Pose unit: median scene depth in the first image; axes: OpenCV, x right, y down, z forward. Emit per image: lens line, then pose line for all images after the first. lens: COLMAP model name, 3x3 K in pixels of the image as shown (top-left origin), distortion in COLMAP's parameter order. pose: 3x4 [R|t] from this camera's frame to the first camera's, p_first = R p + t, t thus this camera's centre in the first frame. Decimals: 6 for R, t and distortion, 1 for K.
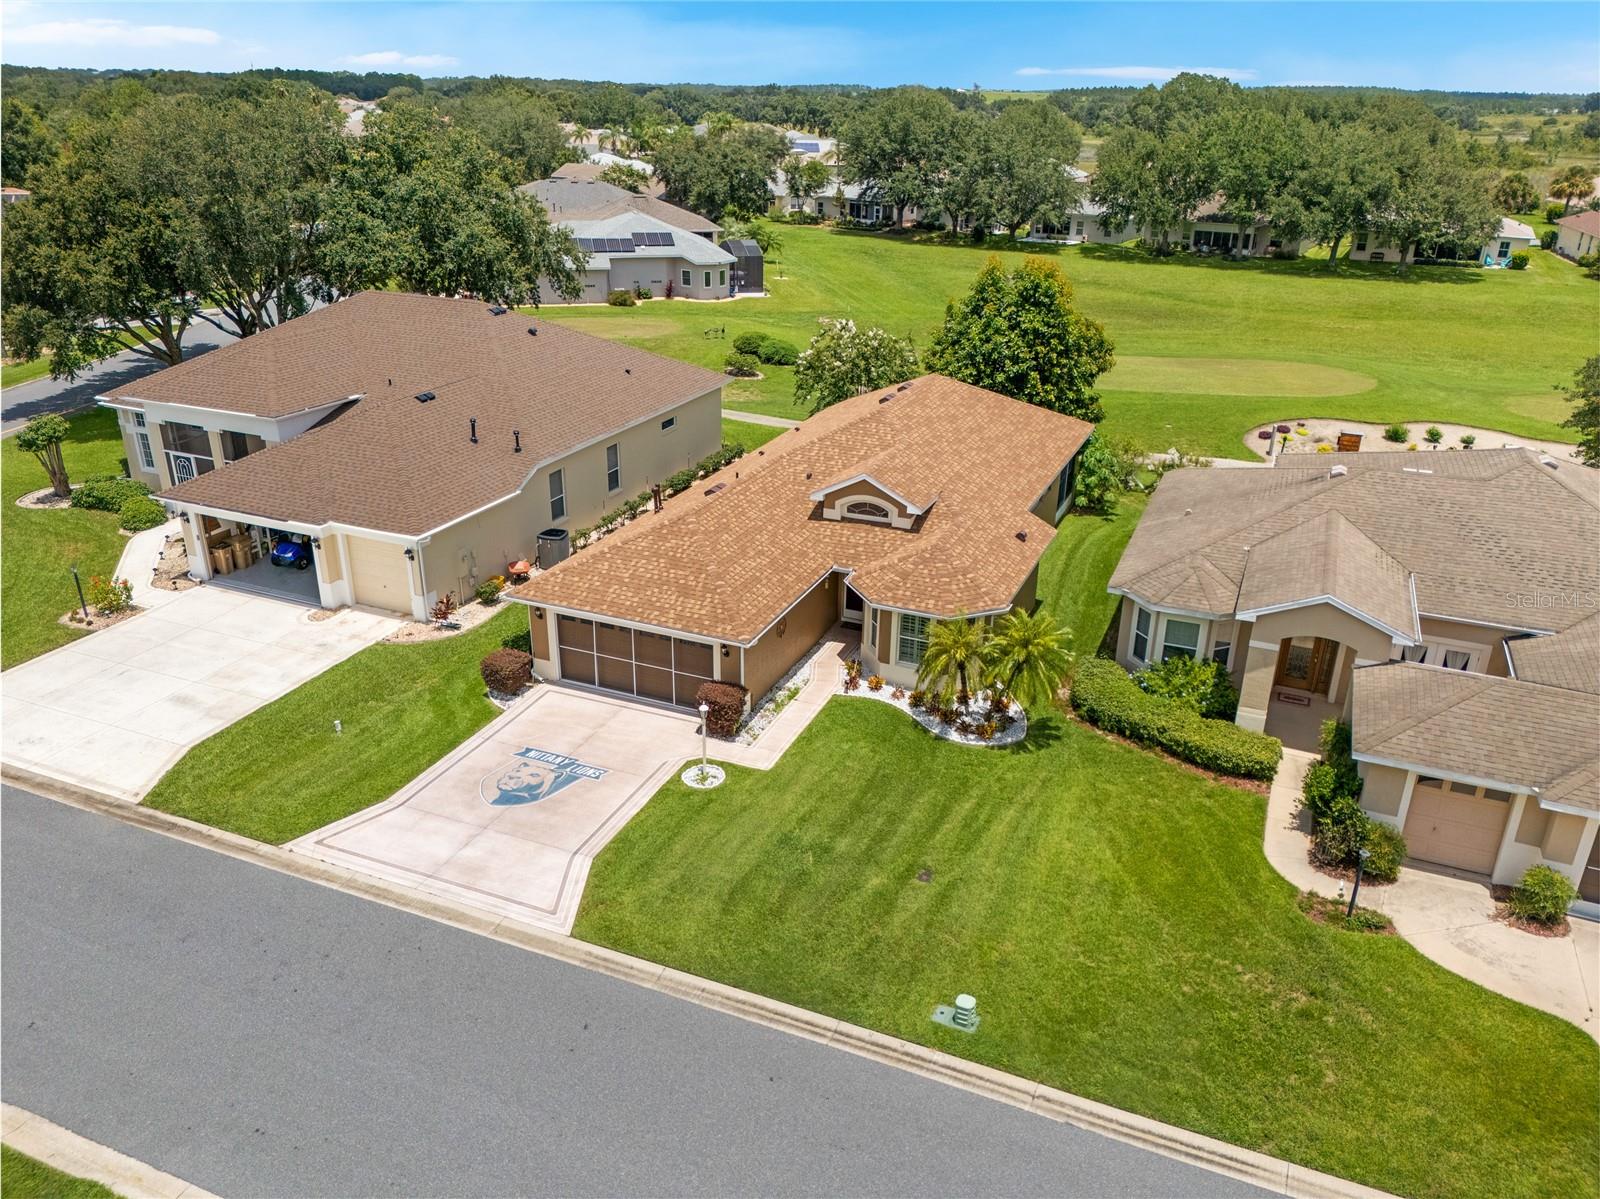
lens RADIAL K [[1168.9, 0, 803.3], [0, 1168.9, 601.2], [0, 0, 1]] dist [0.069033, -0.072260]
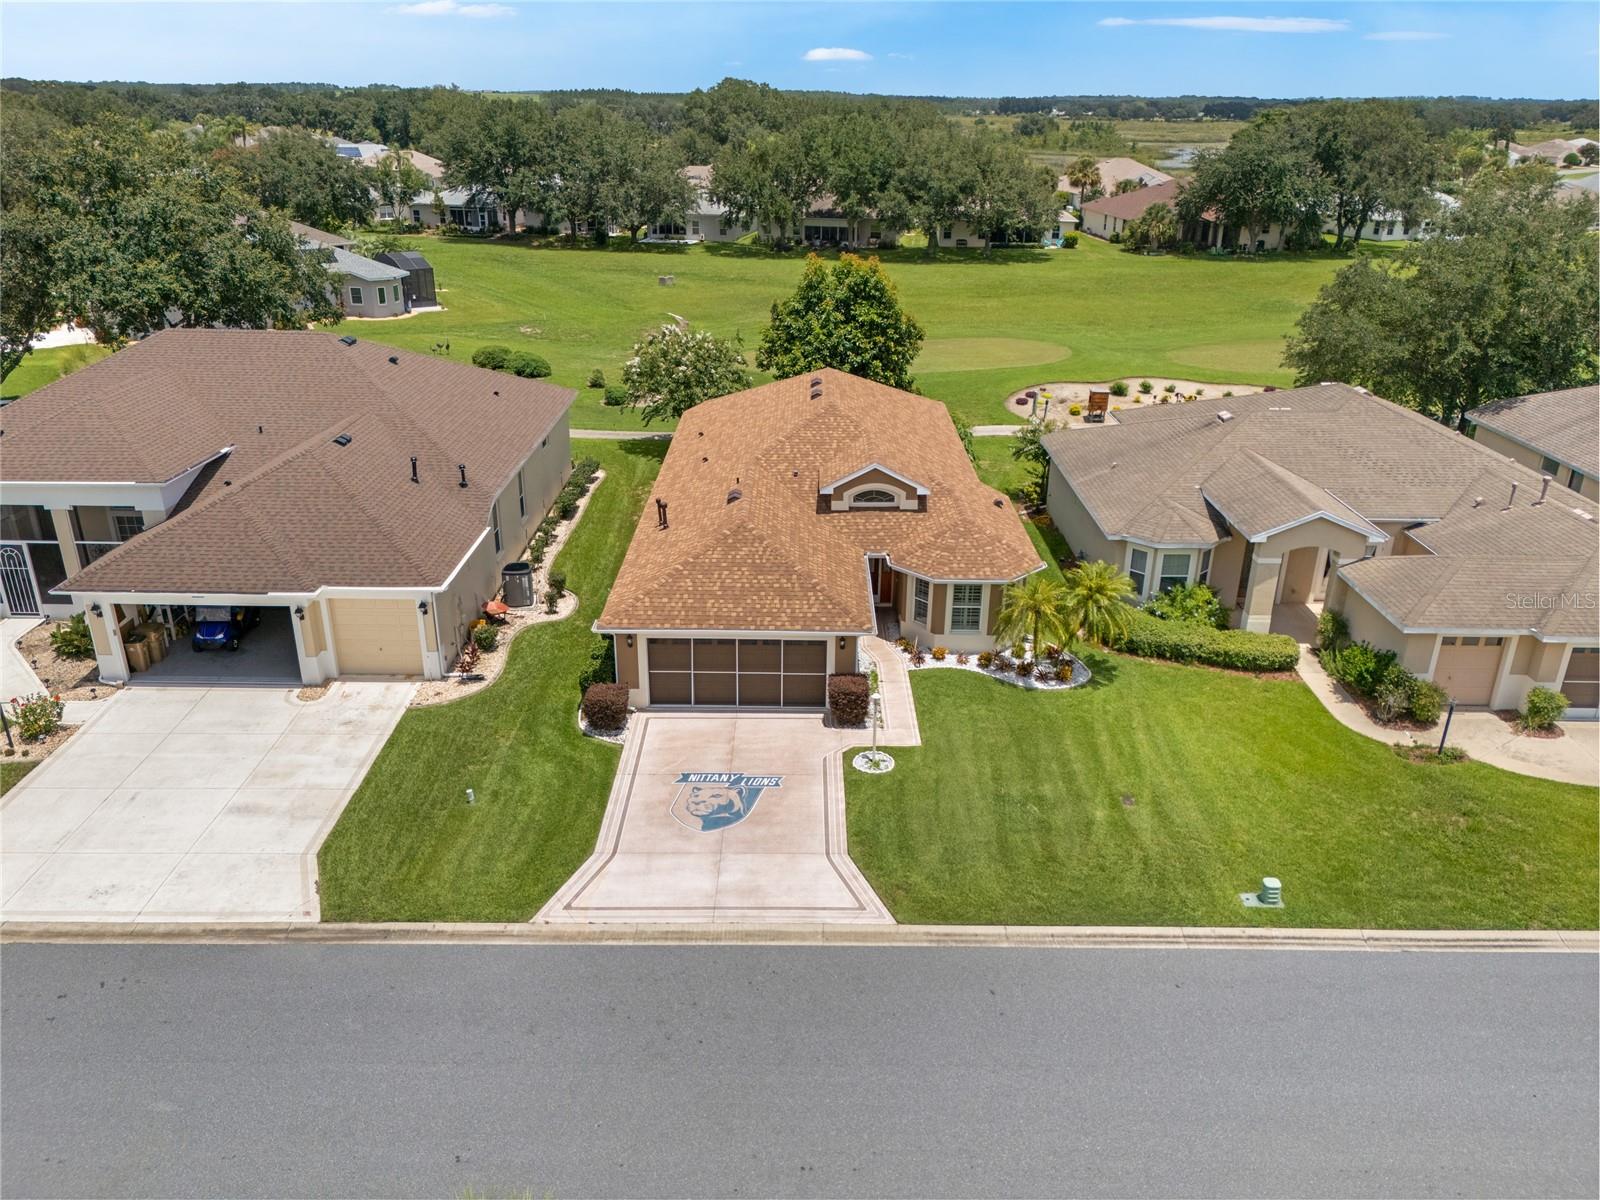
lens RADIAL K [[1168.9, 0, 803.3], [0, 1168.9, 601.7], [0, 0, 1]] dist [0.069033, -0.072260]
pose [[0.920211, -0.156679, 0.358697, -0.399660], [0.156826, 0.987204, 0.028885, -0.025337], [-0.358633, 0.029673, 0.933007, 0.038496]]
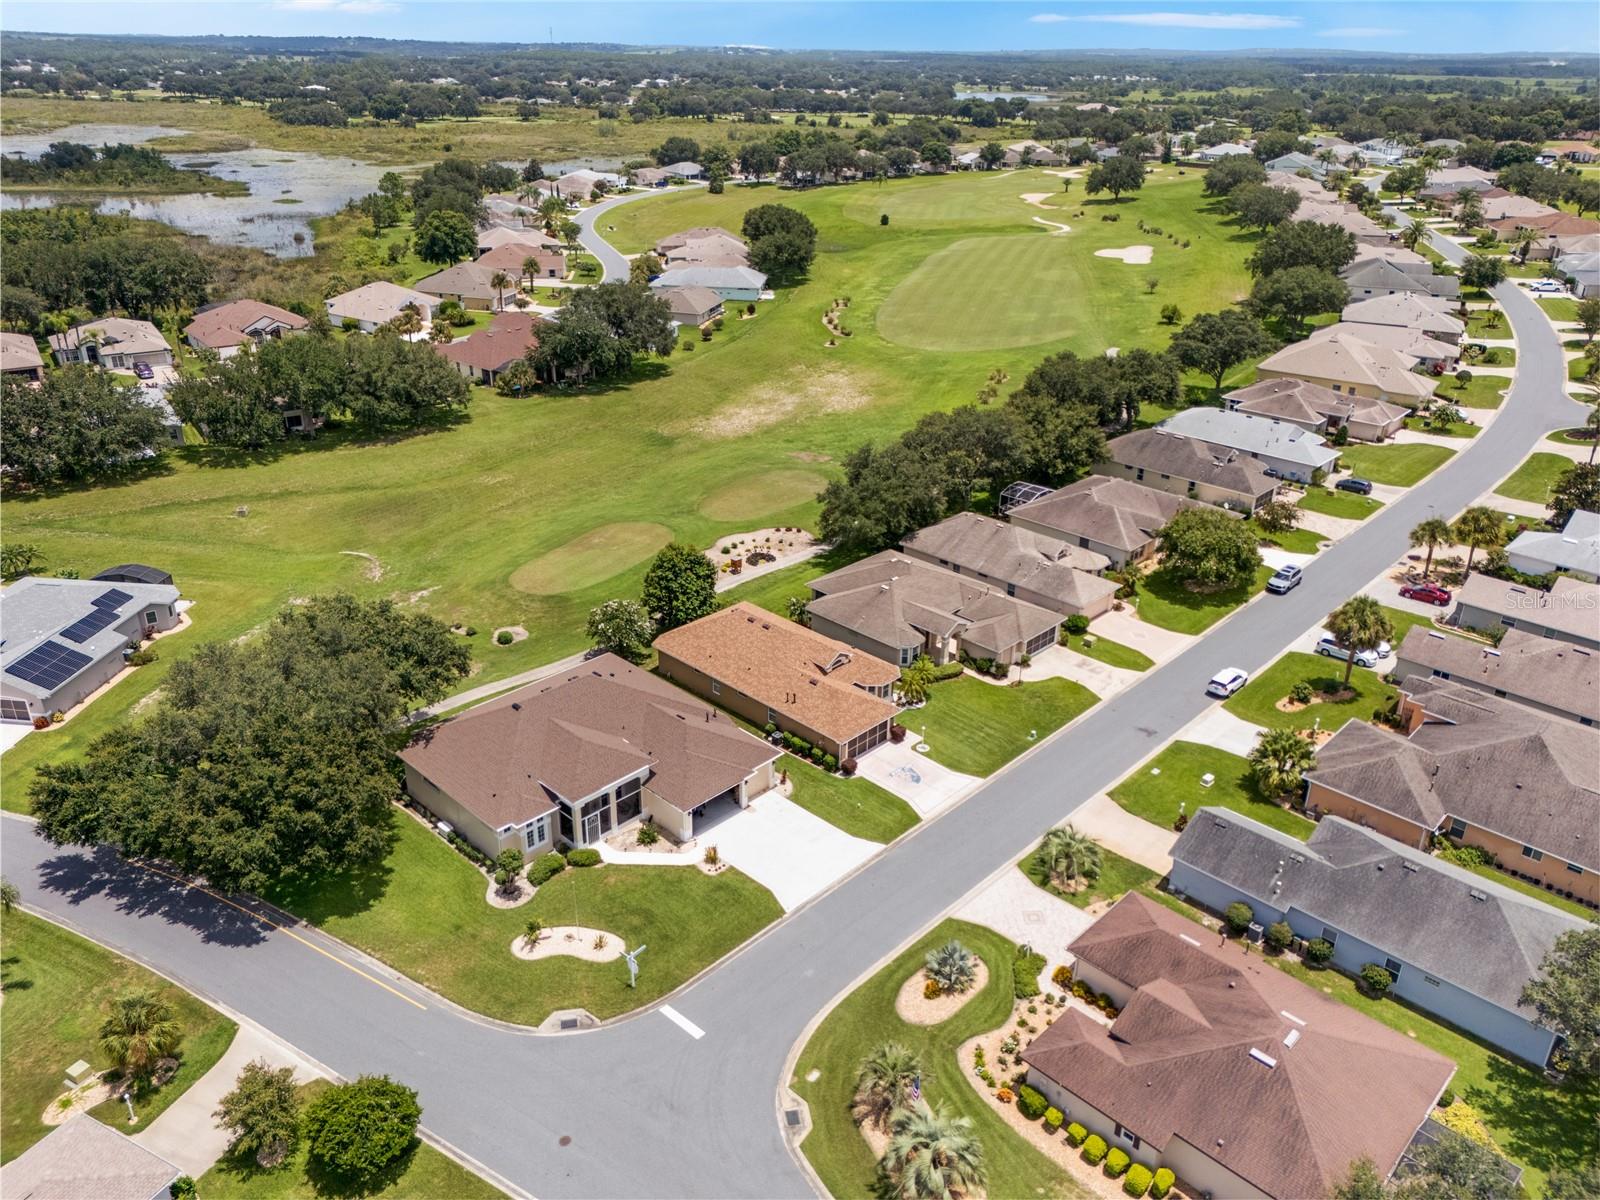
lens RADIAL K [[1168.9, 0, 803.3], [0, 1168.9, 601.7], [0, 0, 1]] dist [0.069033, -0.072260]
pose [[0.357264, -0.405856, 0.841216, -2.305318], [0.362606, 0.890281, 0.275529, -1.025685], [-0.860743, 0.206593, 0.465231, -0.280354]]
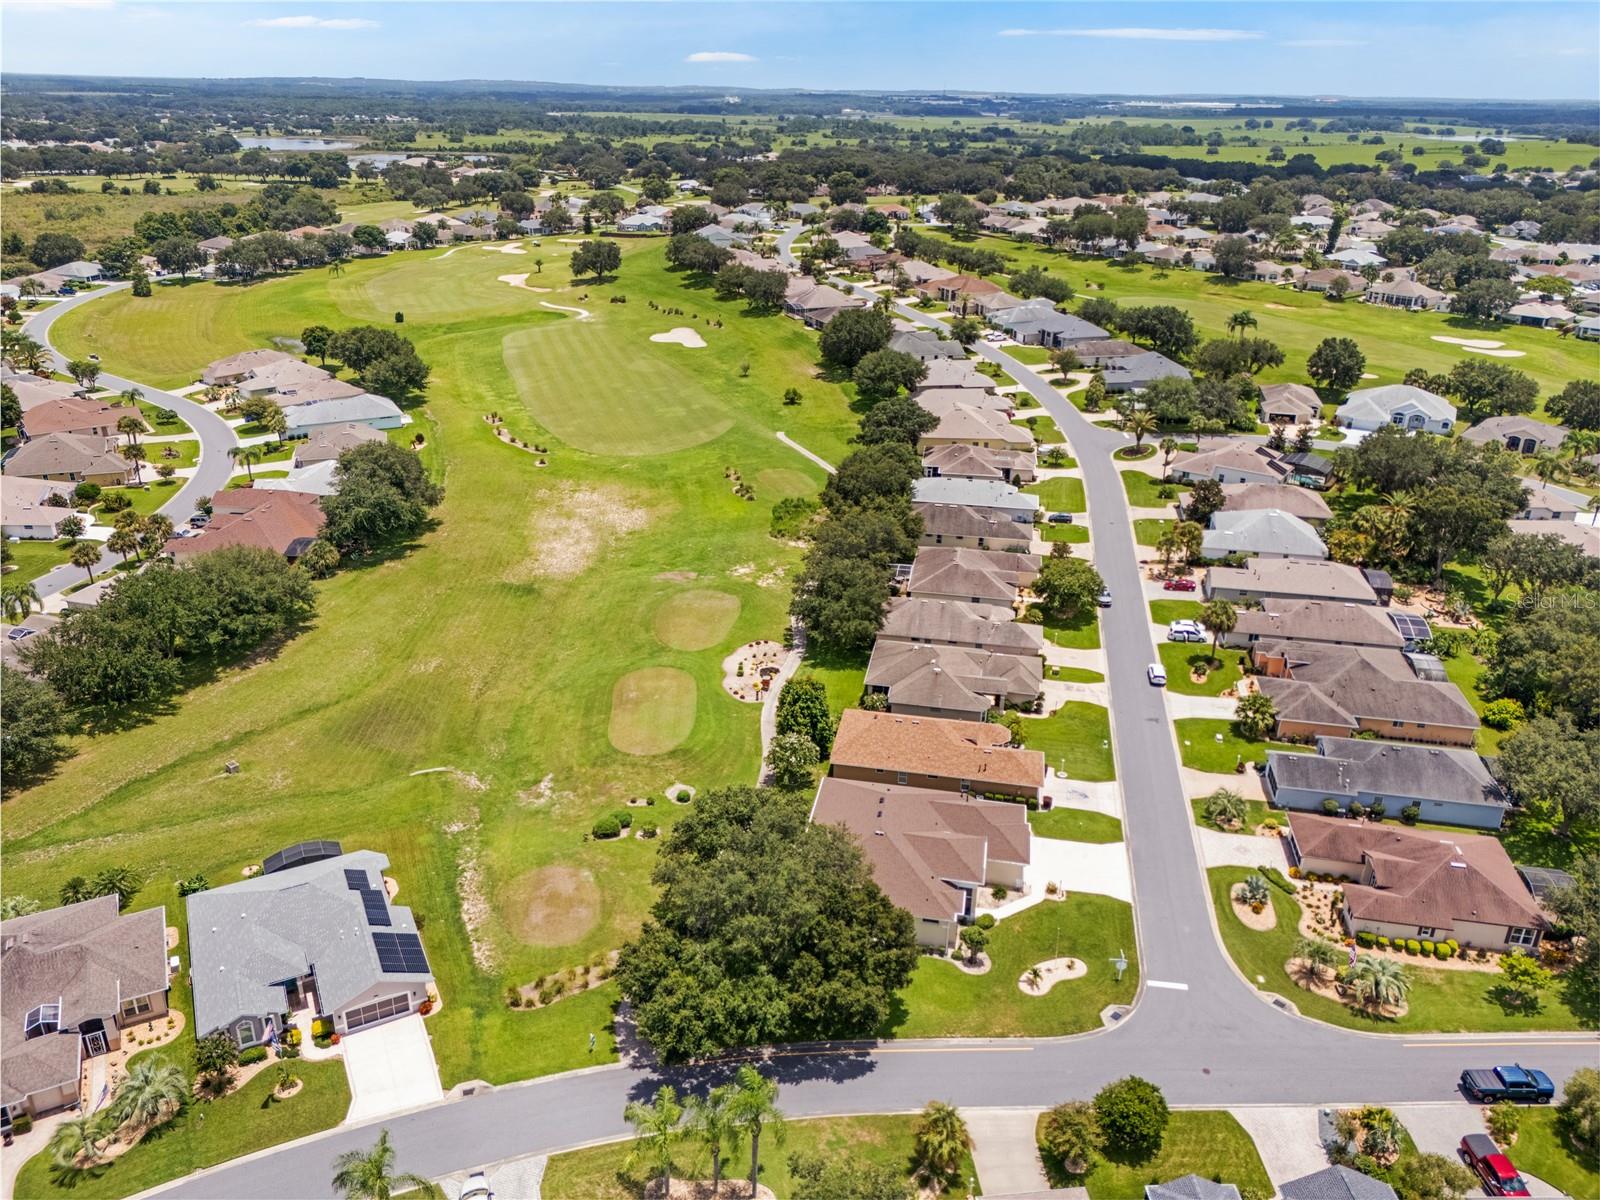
lens RADIAL K [[1168.9, 0, 803.3], [0, 1168.9, 601.7], [0, 0, 1]] dist [0.069033, -0.072260]
pose [[-0.222582, -0.405793, 0.886447, -3.033750], [0.370121, 0.806010, 0.461907, -2.403246], [-0.901924, 0.430905, -0.029211, 1.437616]]
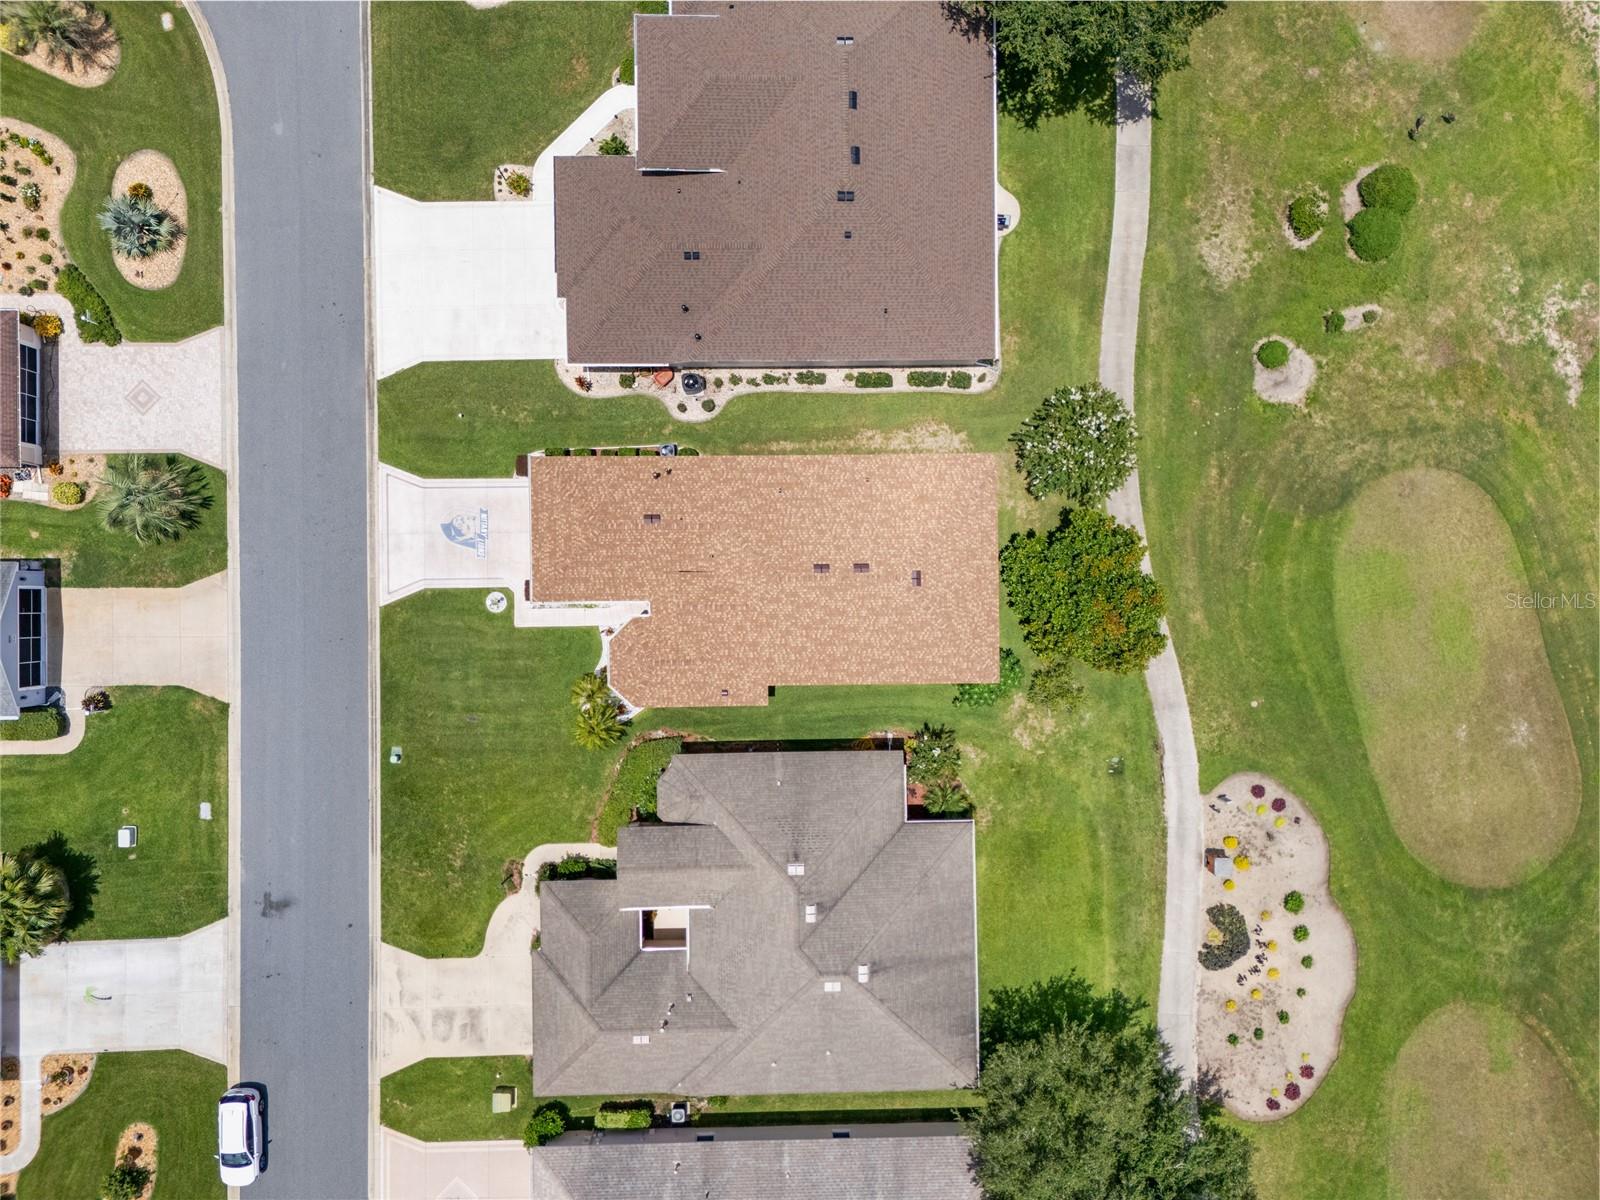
lens RADIAL K [[1168.9, 0, 803.3], [0, 1168.9, 601.7], [0, 0, 1]] dist [0.069033, -0.072260]
pose [[0.405430, 0.914069, -0.010161, 0.132736], [-0.379910, 0.178596, 0.907619, -1.631612], [0.831441, -0.364116, 0.419672, 0.457237]]
